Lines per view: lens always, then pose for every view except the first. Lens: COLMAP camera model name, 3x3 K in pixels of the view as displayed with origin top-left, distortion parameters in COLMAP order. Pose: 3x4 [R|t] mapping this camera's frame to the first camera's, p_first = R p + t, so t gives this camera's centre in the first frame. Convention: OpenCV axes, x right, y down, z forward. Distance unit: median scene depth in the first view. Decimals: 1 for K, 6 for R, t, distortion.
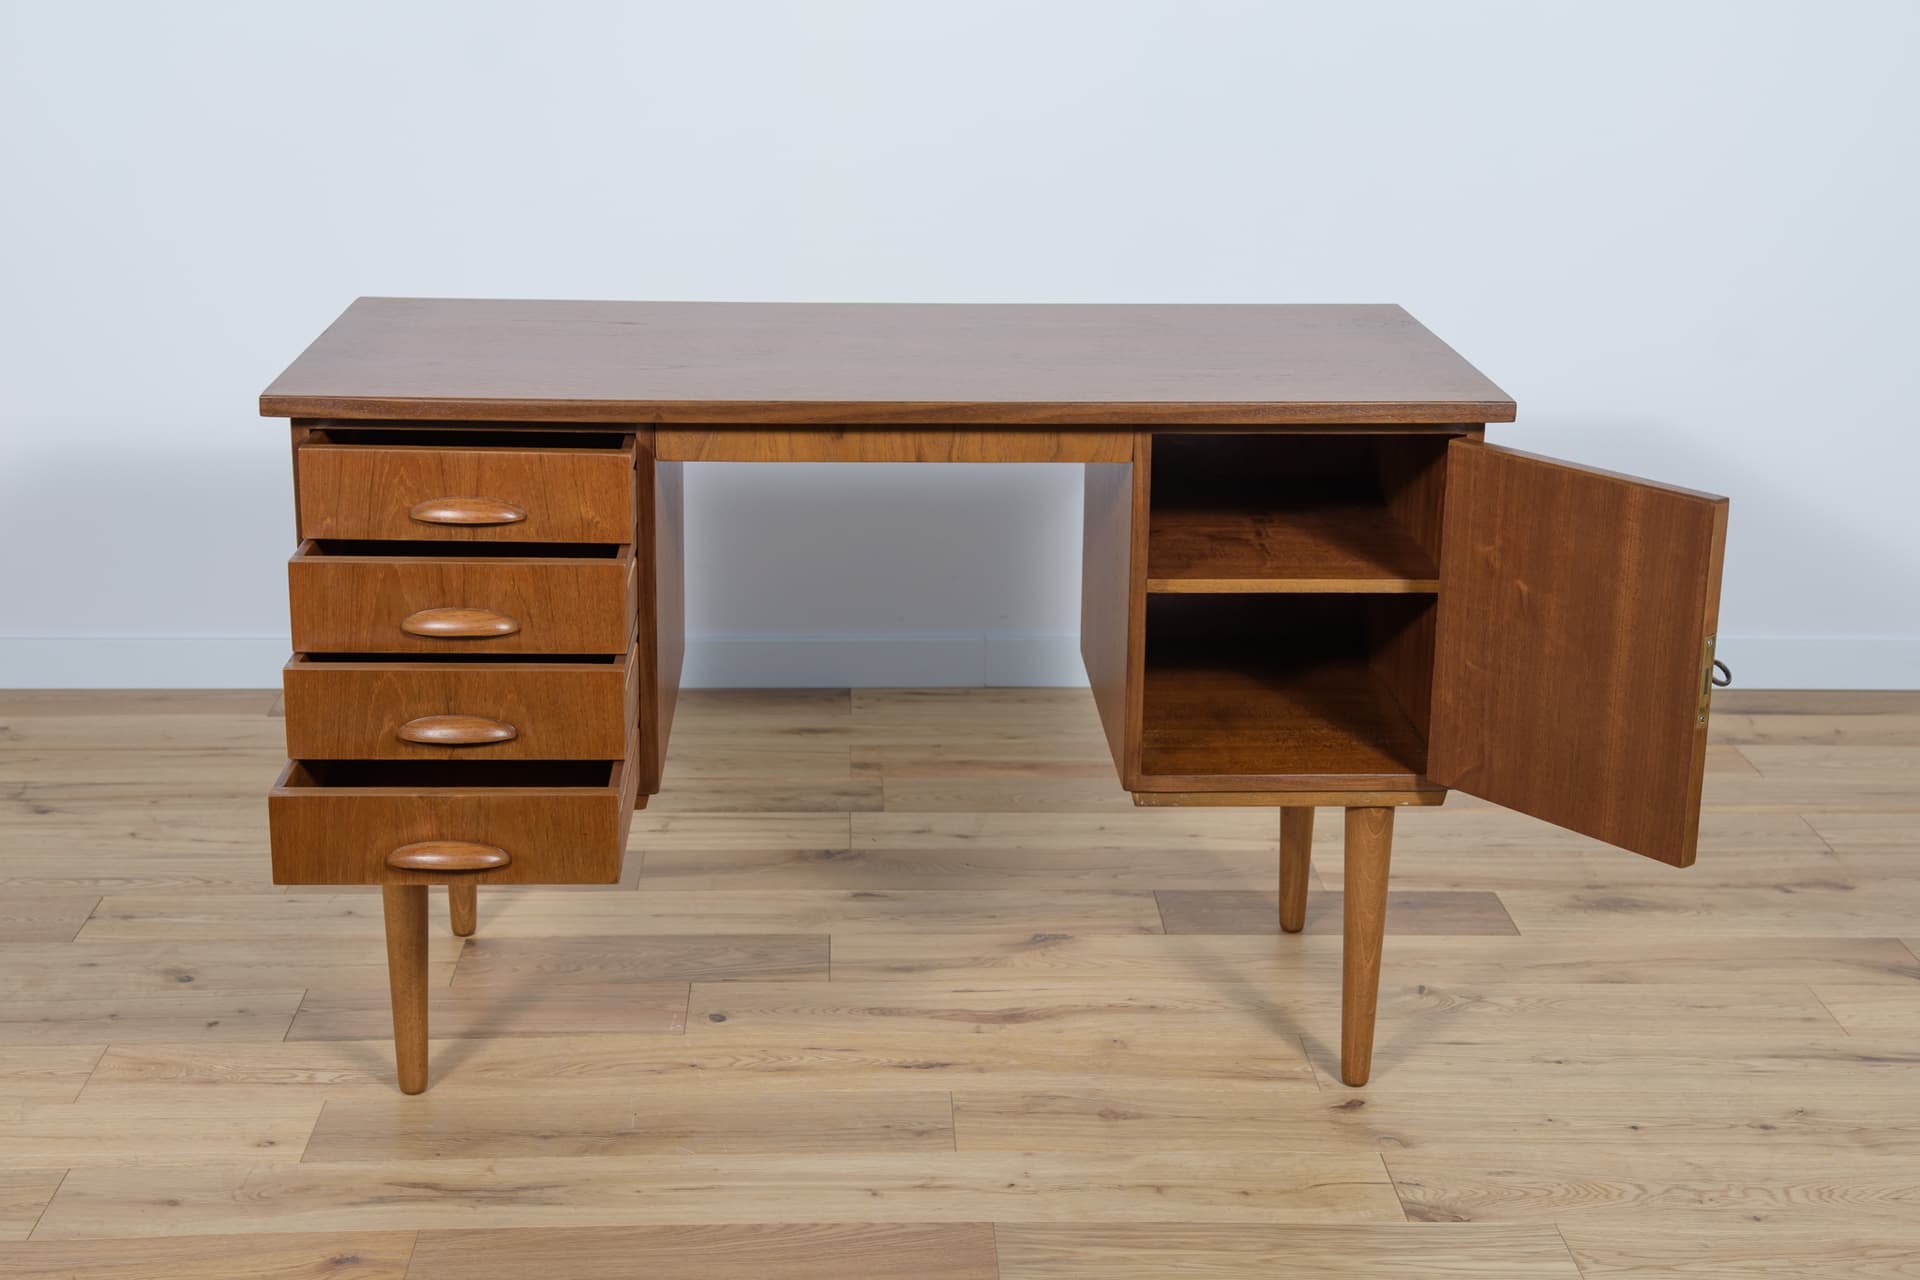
lens RADIAL K [[2682.4, 0, 991.8], [0, 2682.4, 598.3], [0, 0, 1]] dist [0.052105, 0.144055]
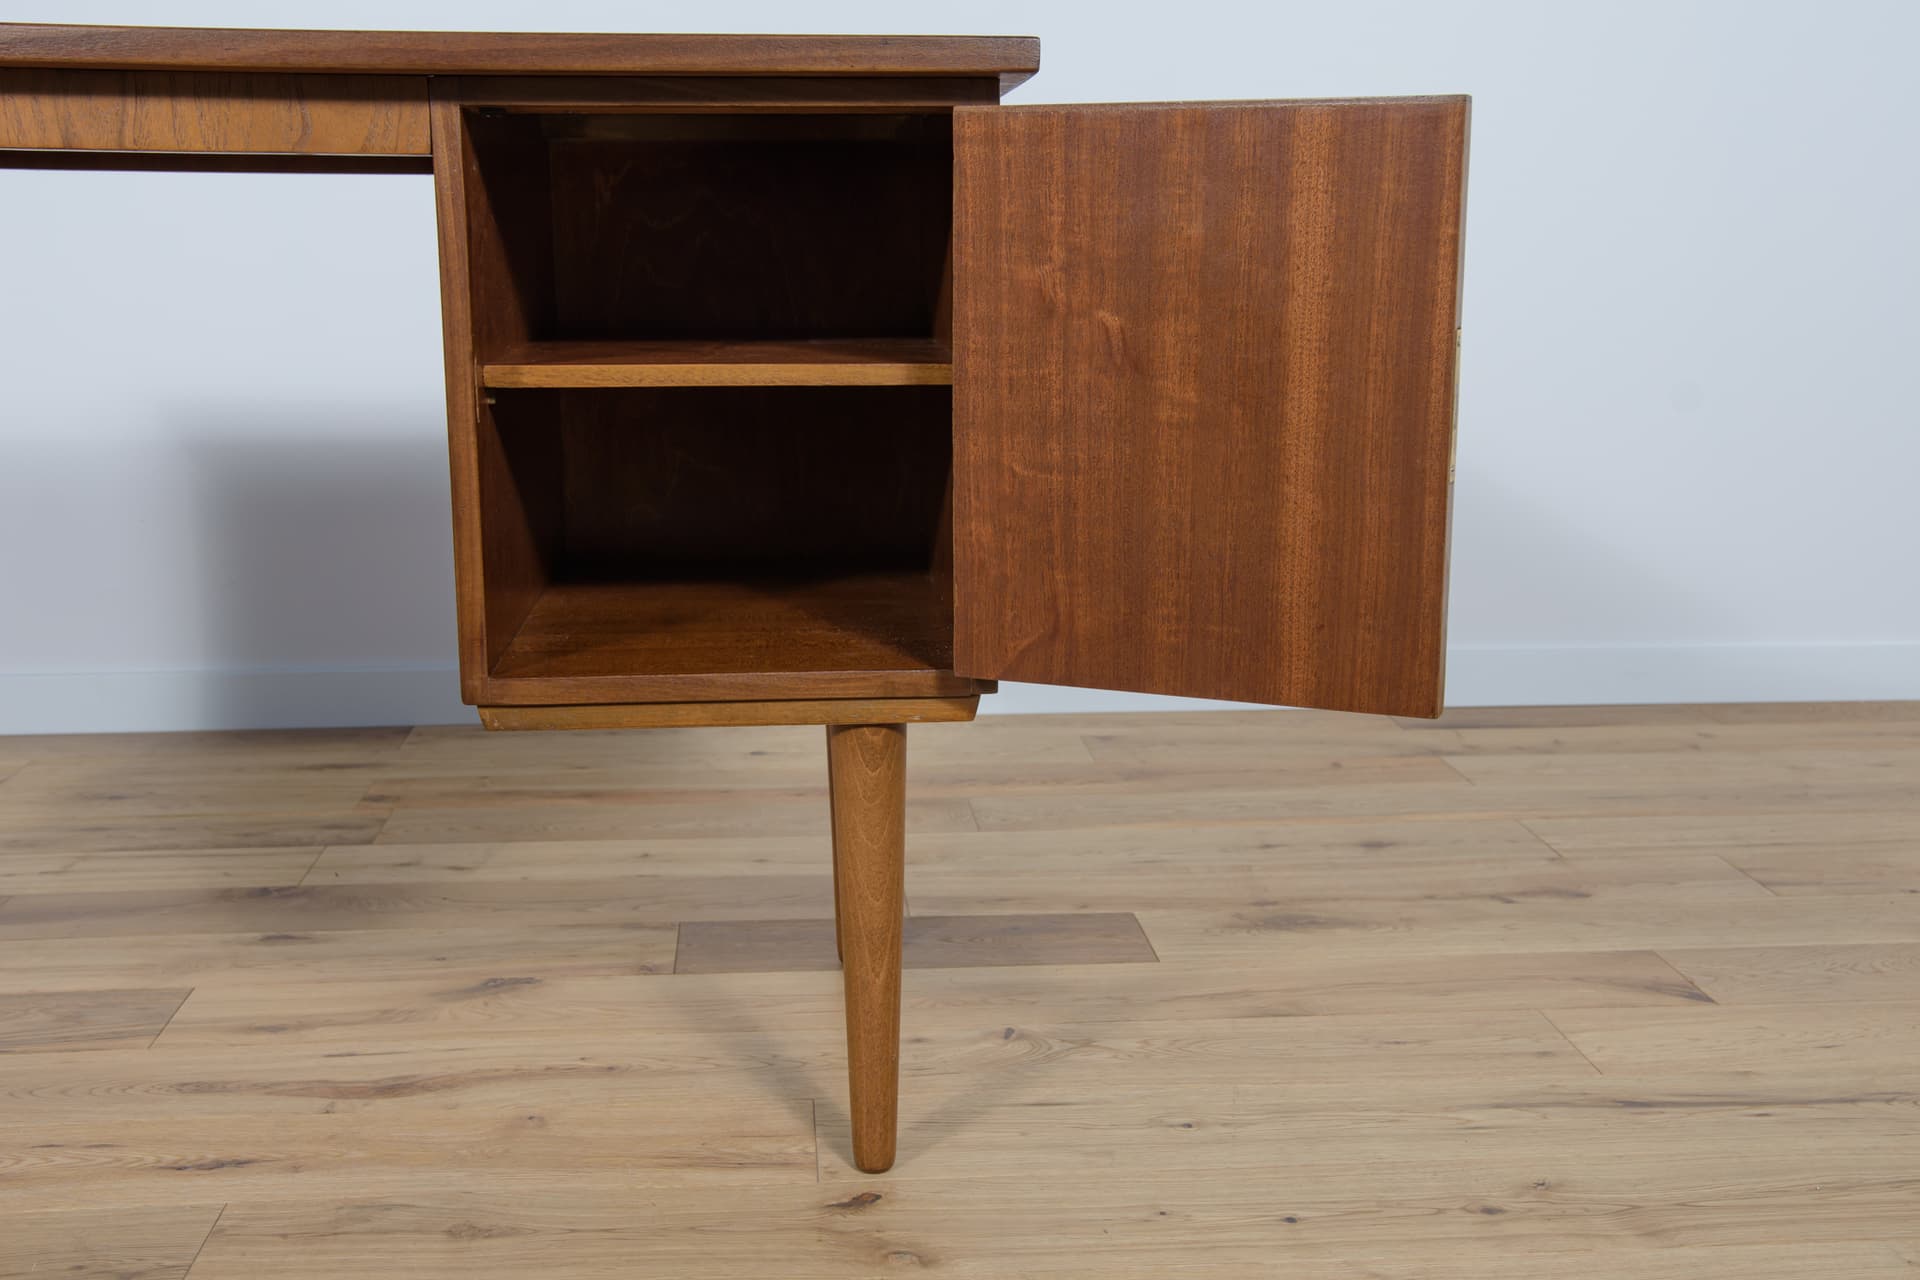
lens RADIAL K [[2091.1, 0, 985.9], [0, 2091.1, 638.1], [0, 0, 1]] dist [-0.003320, 0.102293]
pose [[0.998570, -0.021283, 0.049040, 0.135625], [0.025289, 0.996265, -0.082558, 0.091664], [-0.047100, 0.083680, 0.995379, 0.466405]]
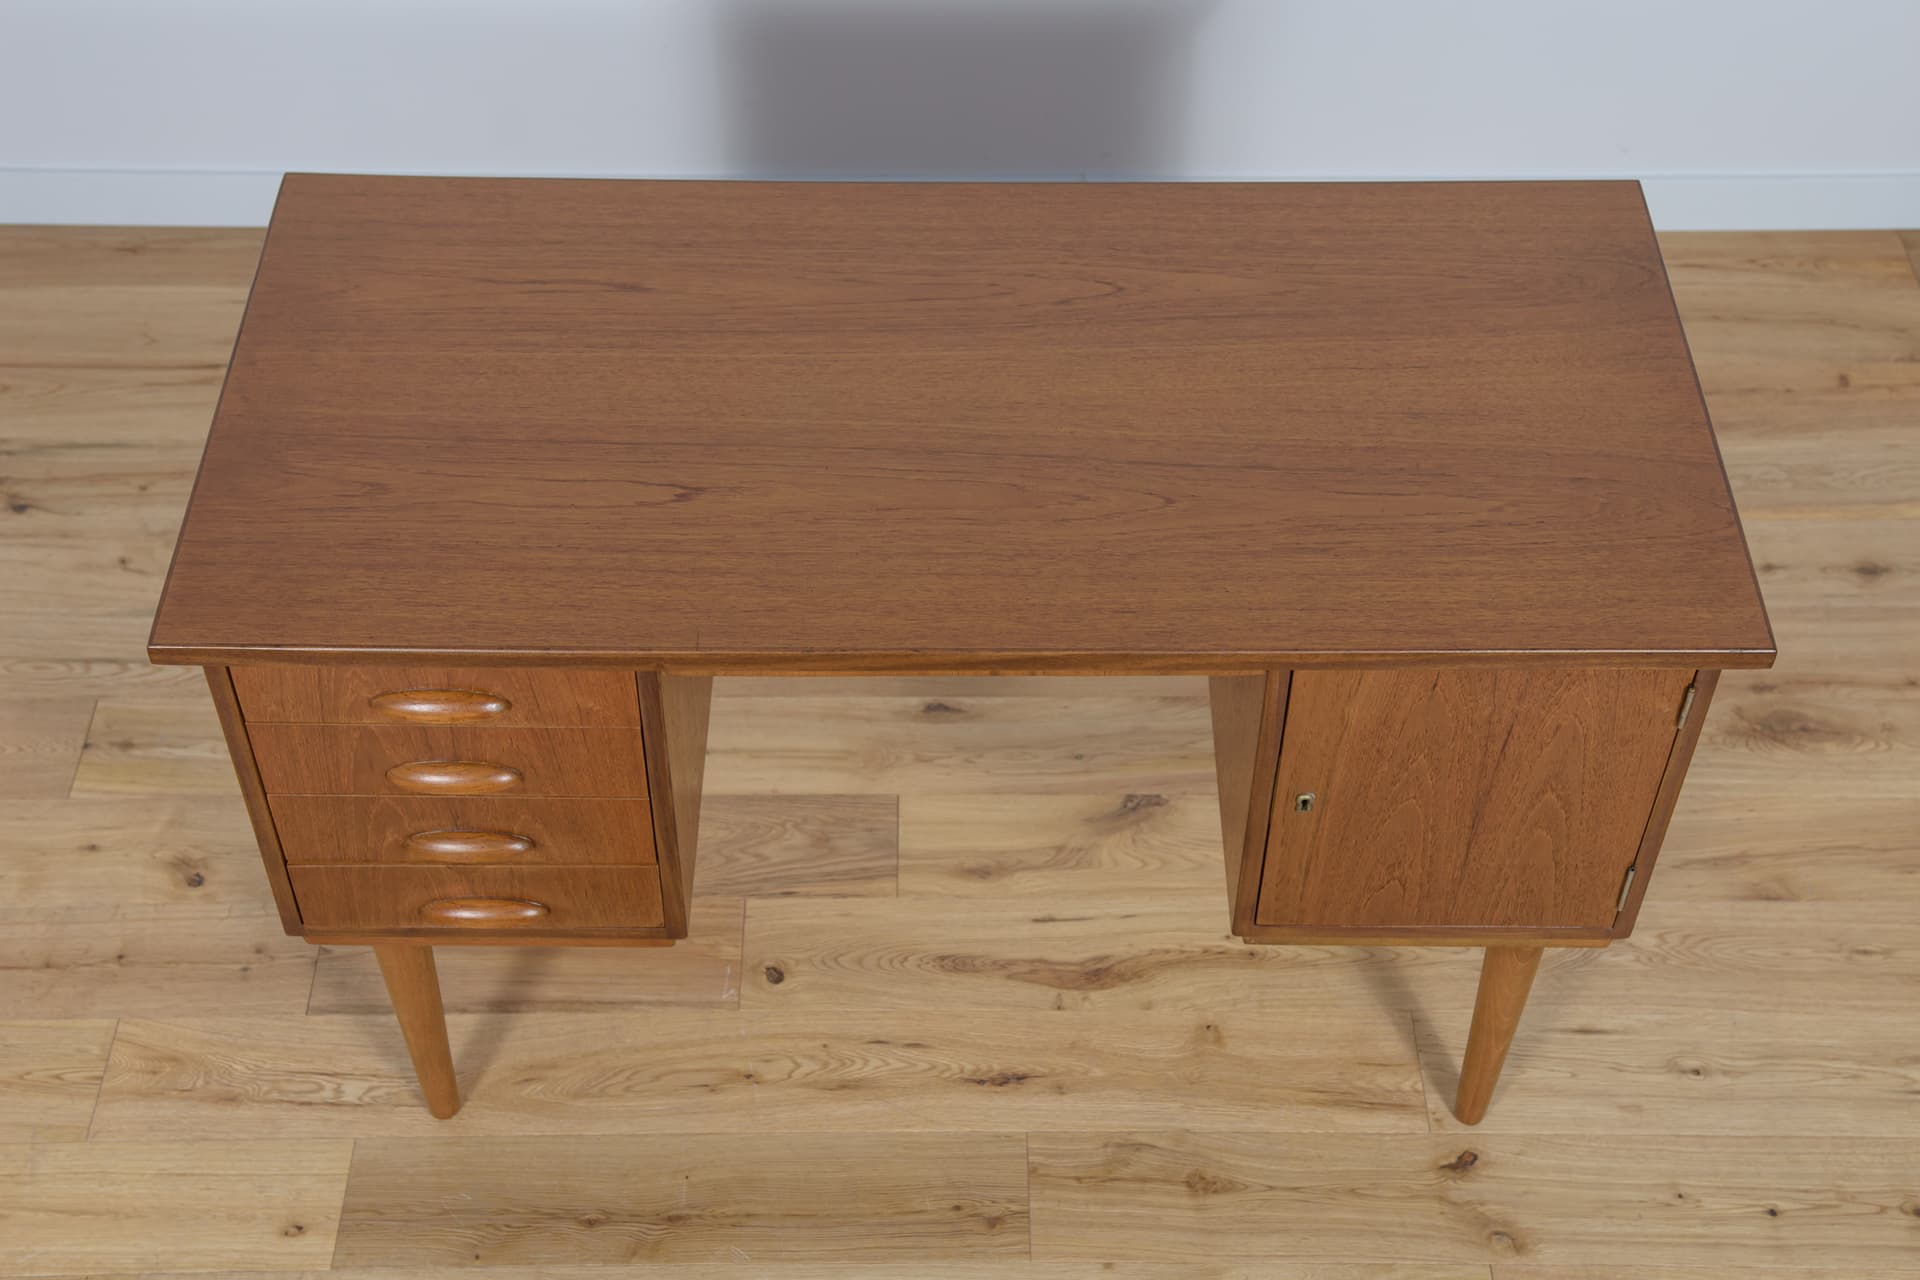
lens RADIAL K [[2523.7, 0, 987.6], [0, 2523.7, 641.7], [0, 0, 1]] dist [0.060074, 0.147865]
pose [[0.999197, 0.025311, -0.031063, -0.005734], [-0.005432, 0.853636, 0.520841, -0.394402], [0.039700, -0.520254, 0.853088, 0.330700]]
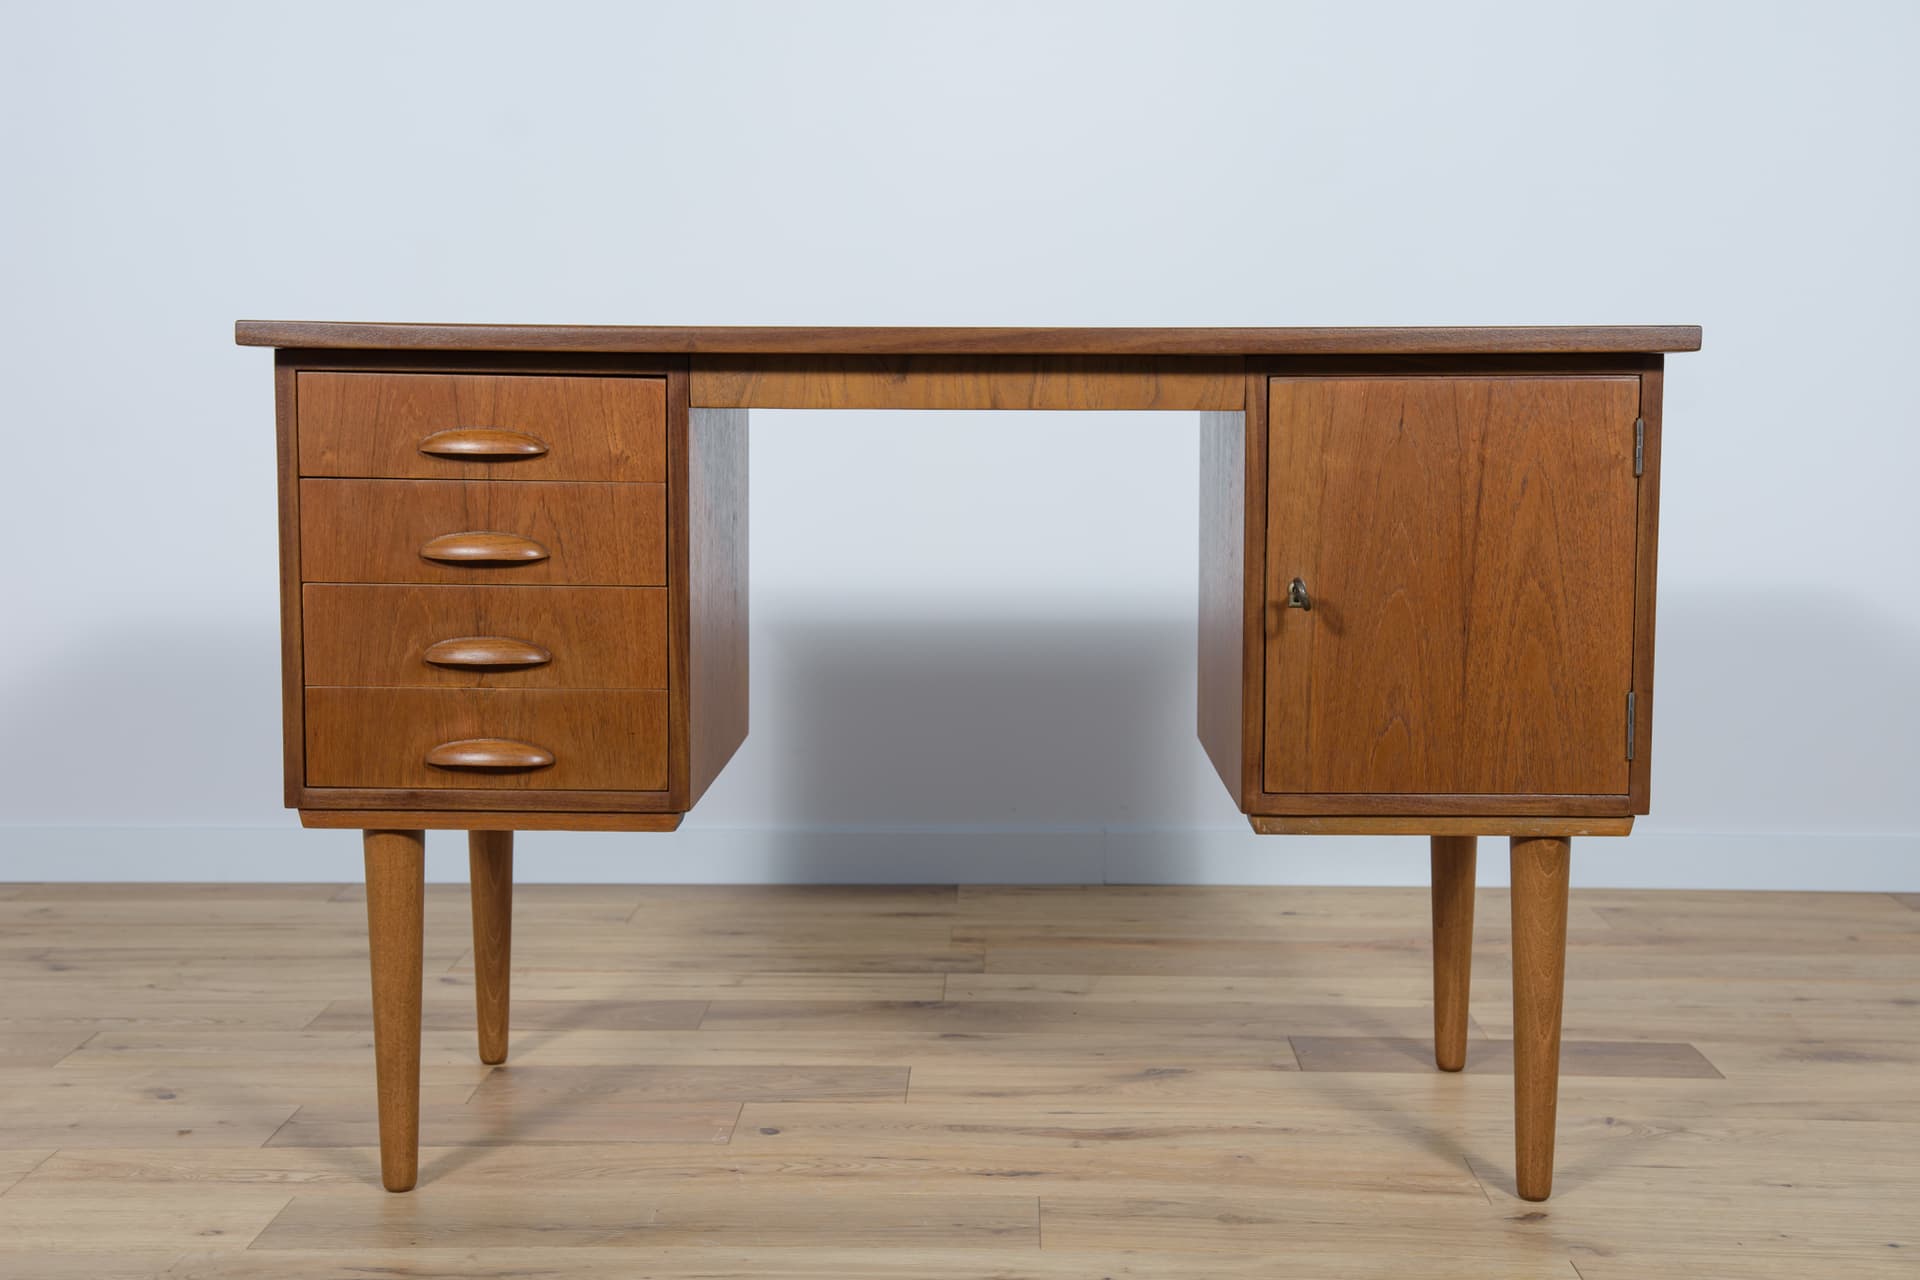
lens RADIAL K [[2523.7, 0, 987.6], [0, 2523.7, 641.7], [0, 0, 1]] dist [0.060074, 0.147865]
pose [[0.997867, -0.007133, -0.064883, 0.019899], [-0.004306, 0.984652, -0.174474, 0.144591], [0.065132, 0.174381, 0.982522, 0.193463]]
